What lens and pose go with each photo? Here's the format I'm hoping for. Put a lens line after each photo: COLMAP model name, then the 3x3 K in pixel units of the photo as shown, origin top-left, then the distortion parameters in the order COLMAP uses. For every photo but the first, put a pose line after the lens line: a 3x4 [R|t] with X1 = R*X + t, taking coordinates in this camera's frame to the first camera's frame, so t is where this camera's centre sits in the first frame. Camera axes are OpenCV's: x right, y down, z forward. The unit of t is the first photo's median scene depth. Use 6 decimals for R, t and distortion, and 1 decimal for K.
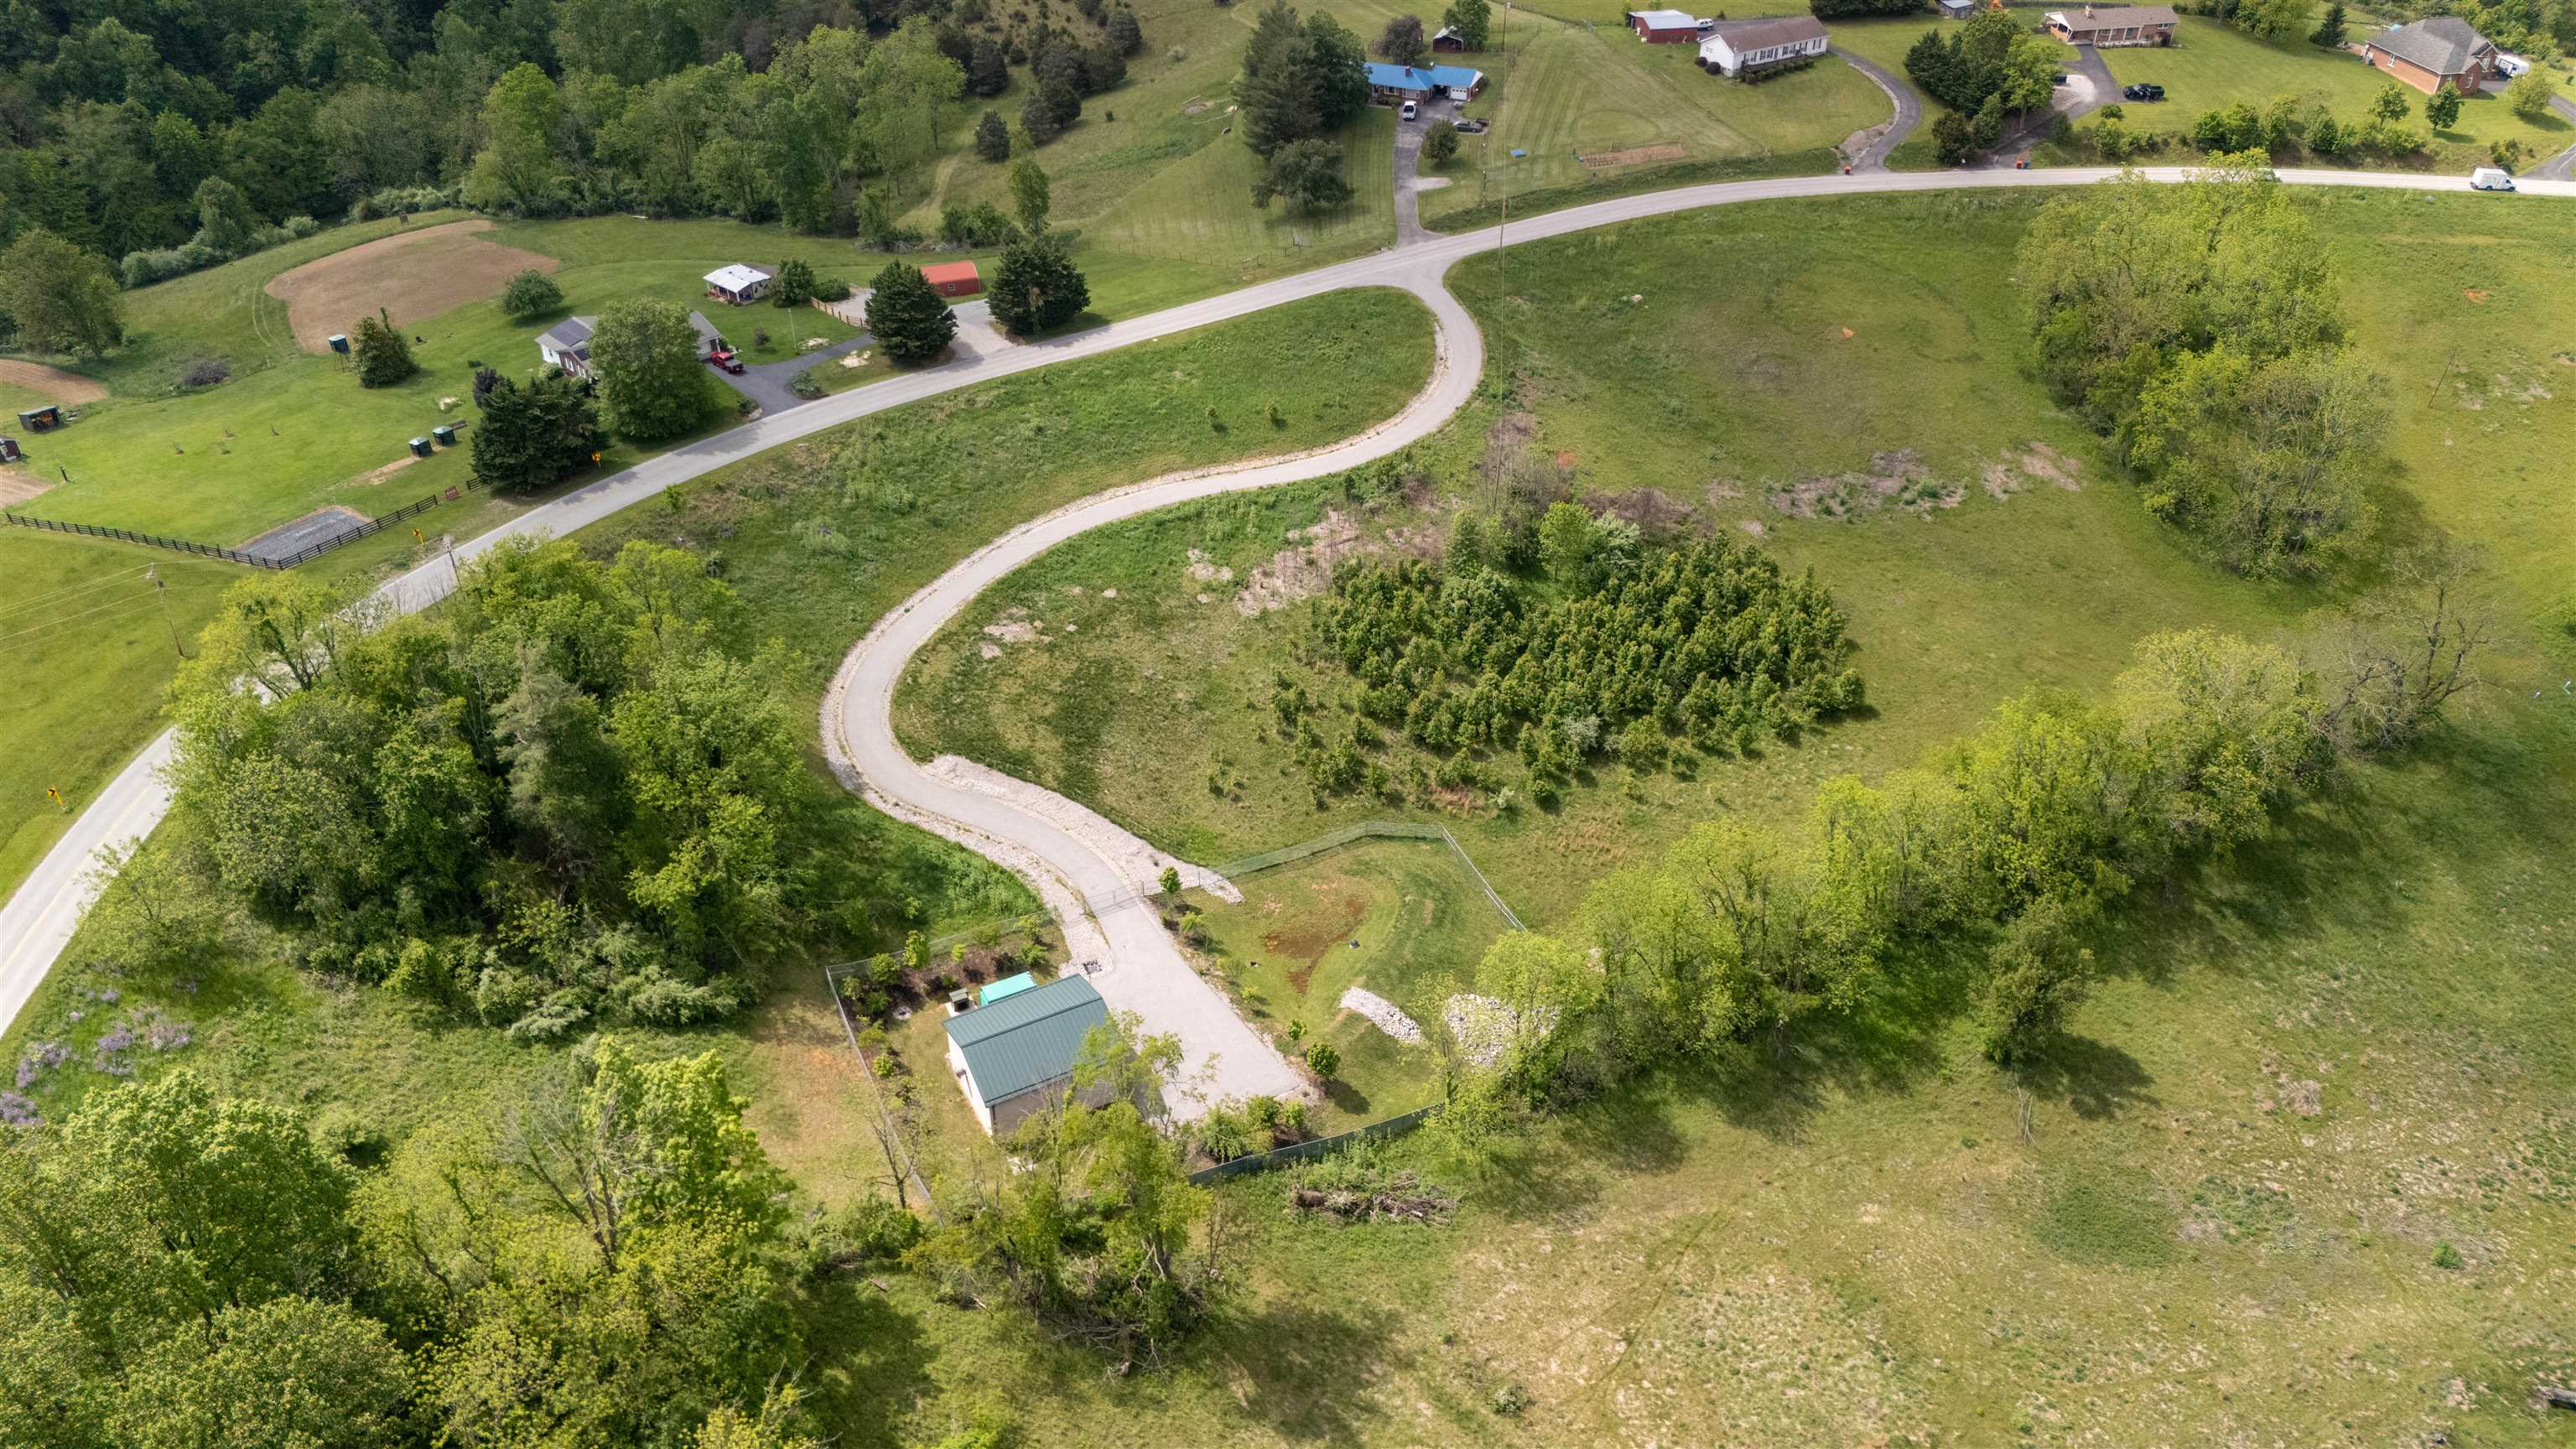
lens RADIAL K [[1933.4, 0, 1292.1], [0, 1933.4, 723.3], [0, 0, 1]] dist [0.080300, -0.100175]
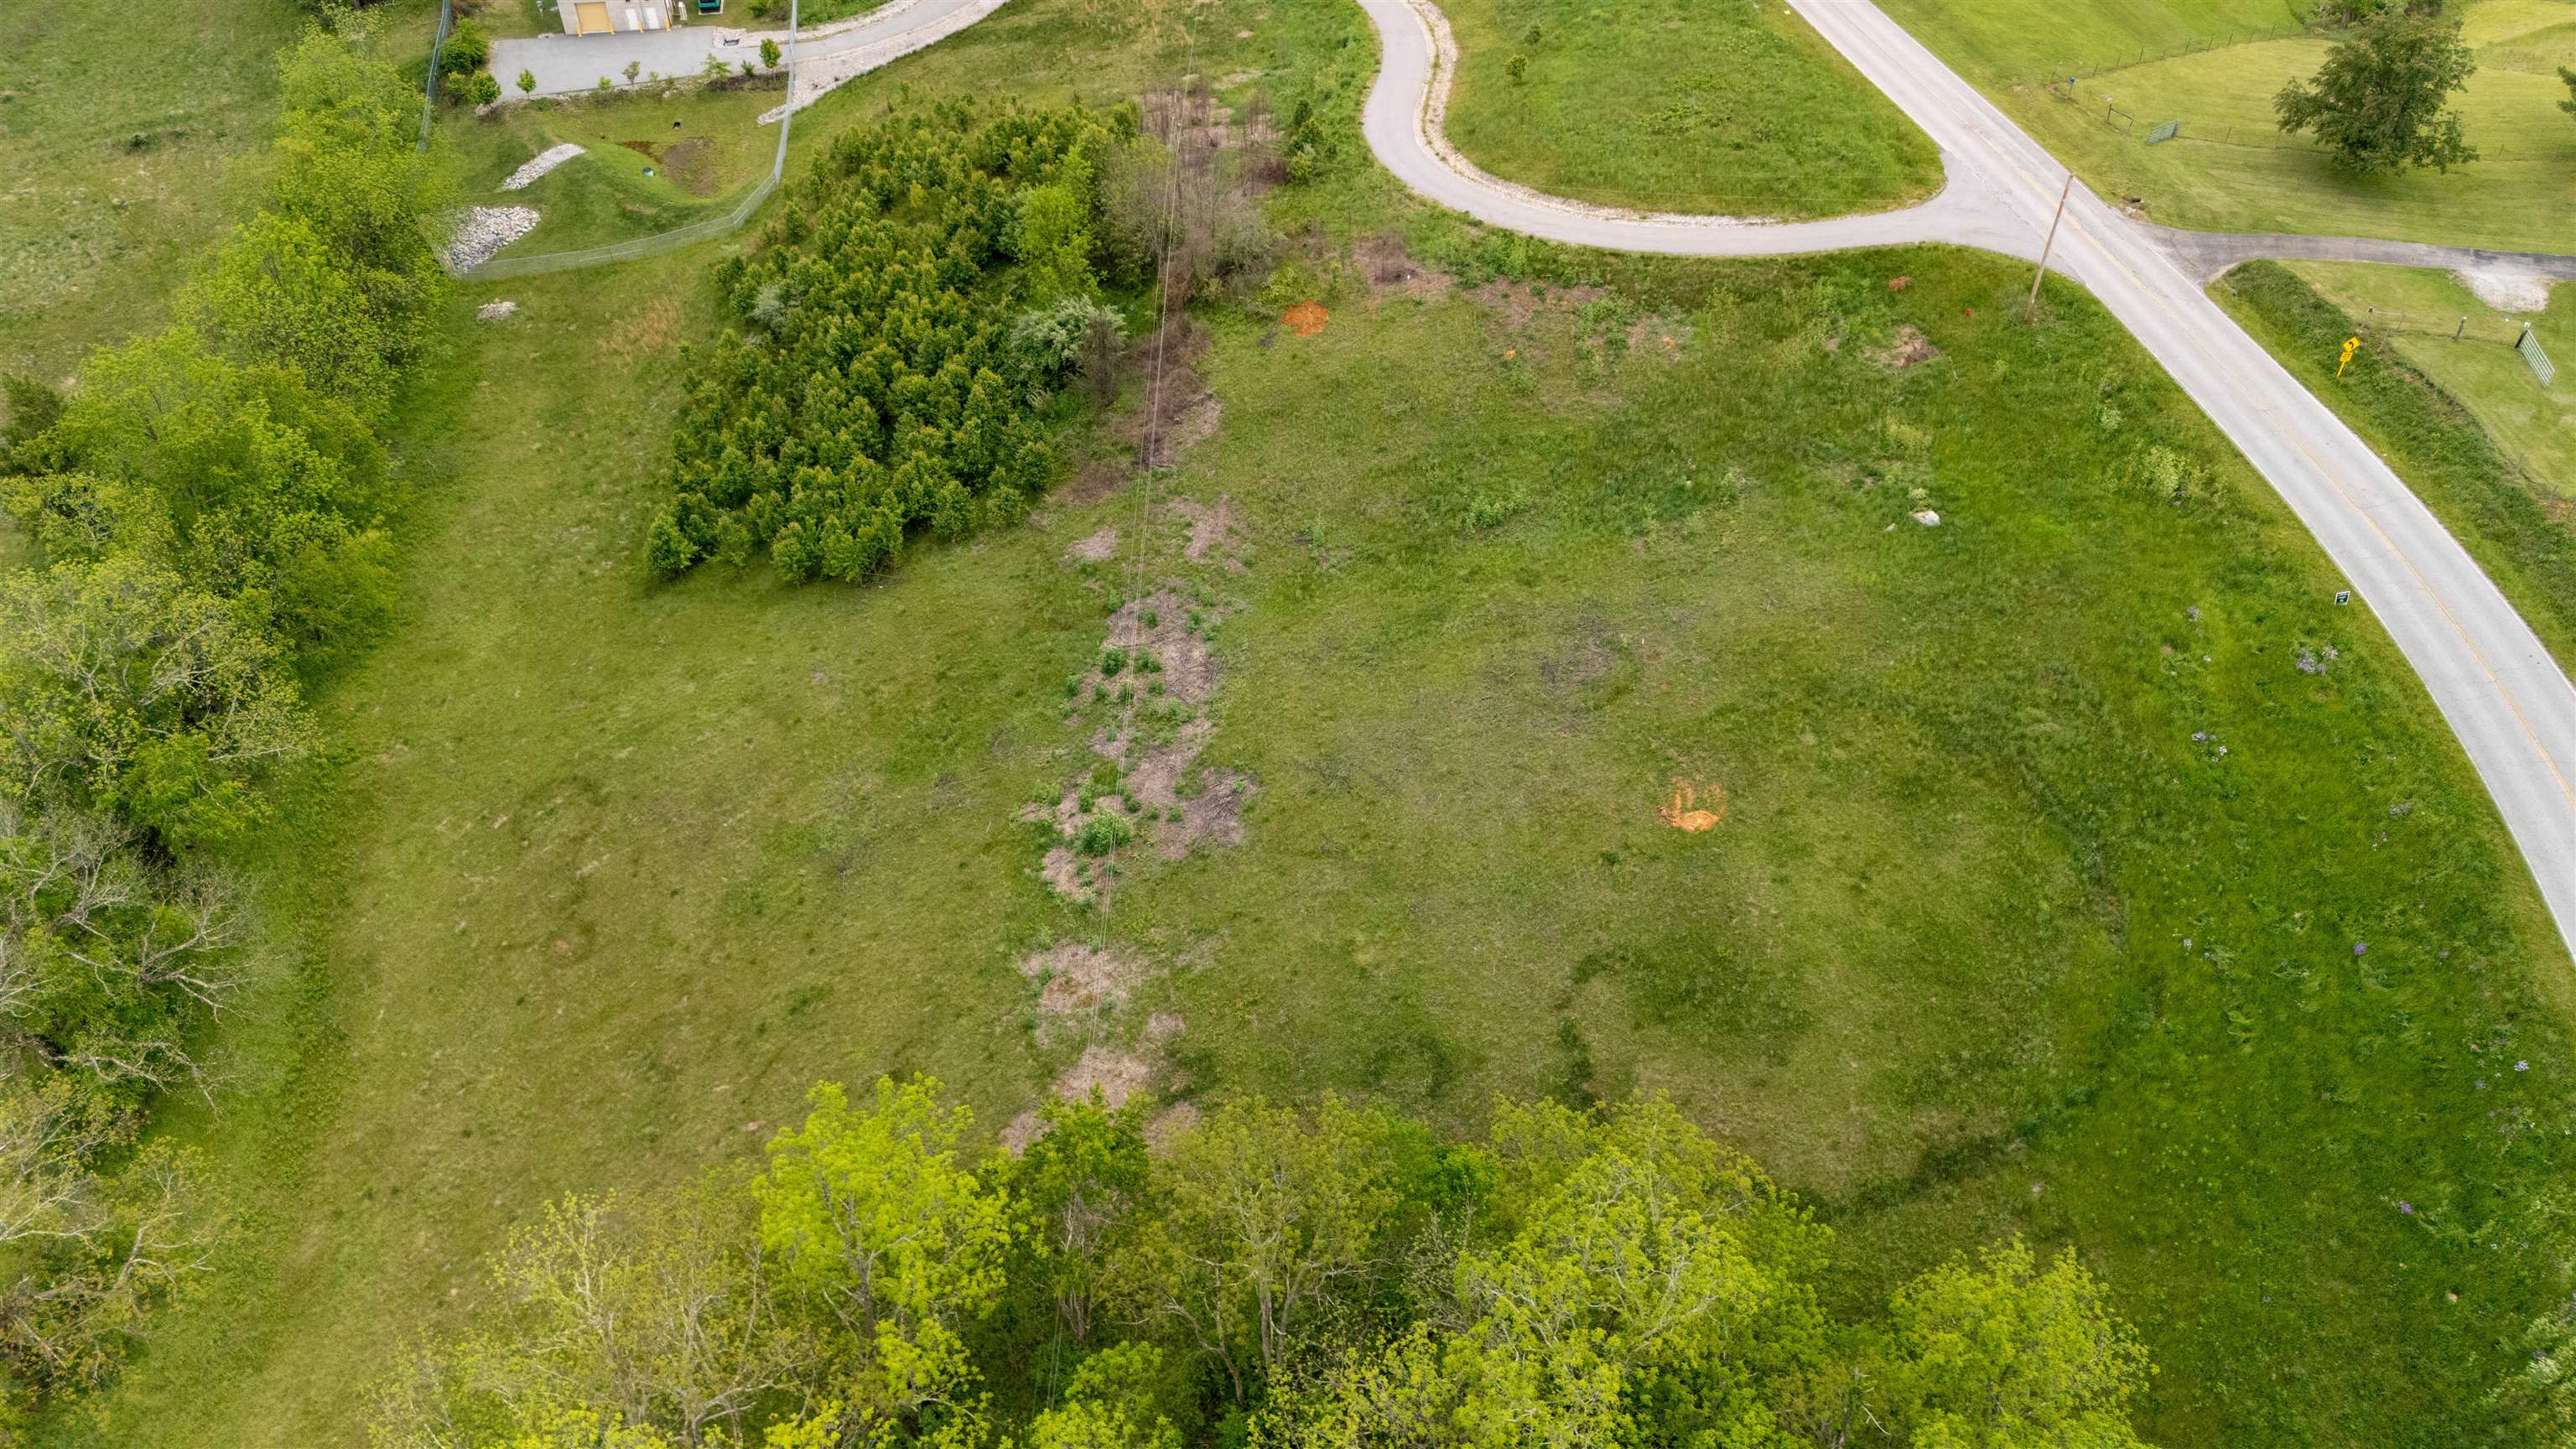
lens RADIAL K [[1858.3, 0, 1294.6], [0, 1858.3, 722.6], [0, 0, 1]] dist [0.079947, -0.137621]
pose [[-0.306160, 0.659762, -0.686280, 0.635782], [-0.531837, 0.479370, 0.698108, -0.490039], [0.789567, 0.578721, 0.204122, 1.004402]]
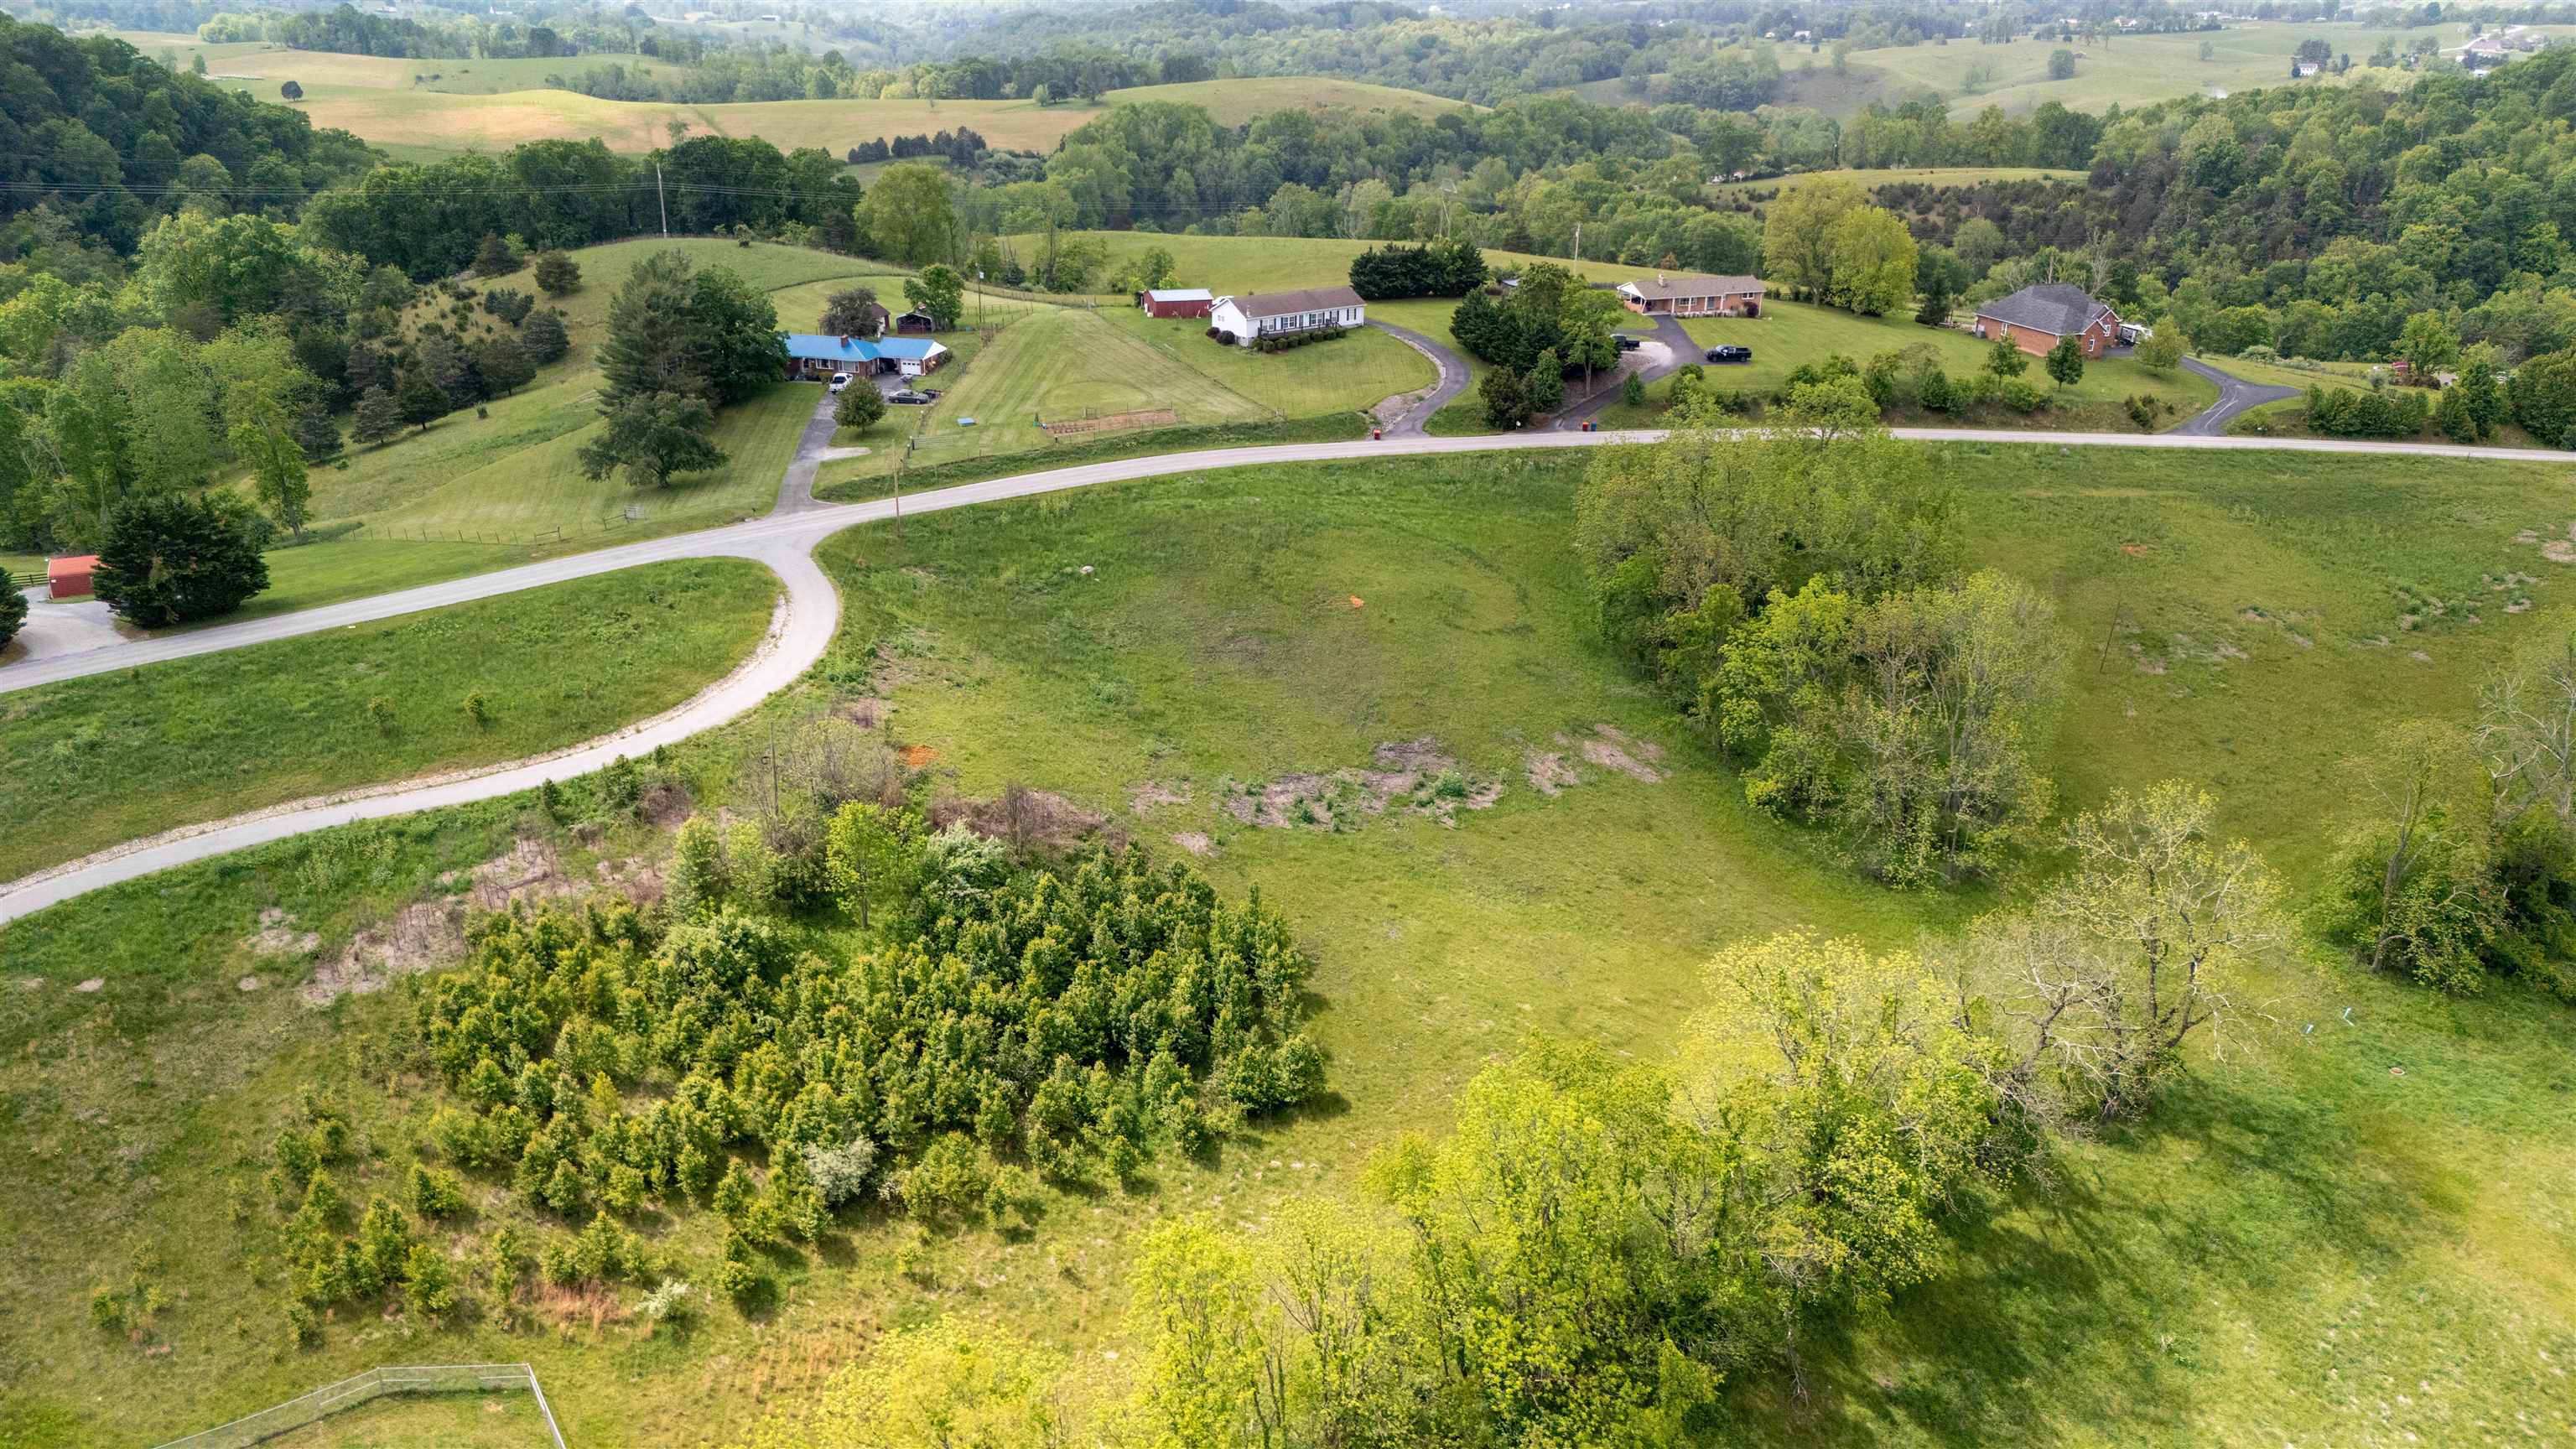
lens RADIAL K [[1933.4, 0, 1292.1], [0, 1933.4, 723.3], [0, 0, 1]] dist [0.080300, -0.100175]
pose [[0.992101, -0.036126, 0.120131, 0.199328], [0.062643, 0.972360, -0.224928, 0.013605], [-0.108685, 0.230677, 0.966941, 0.345780]]
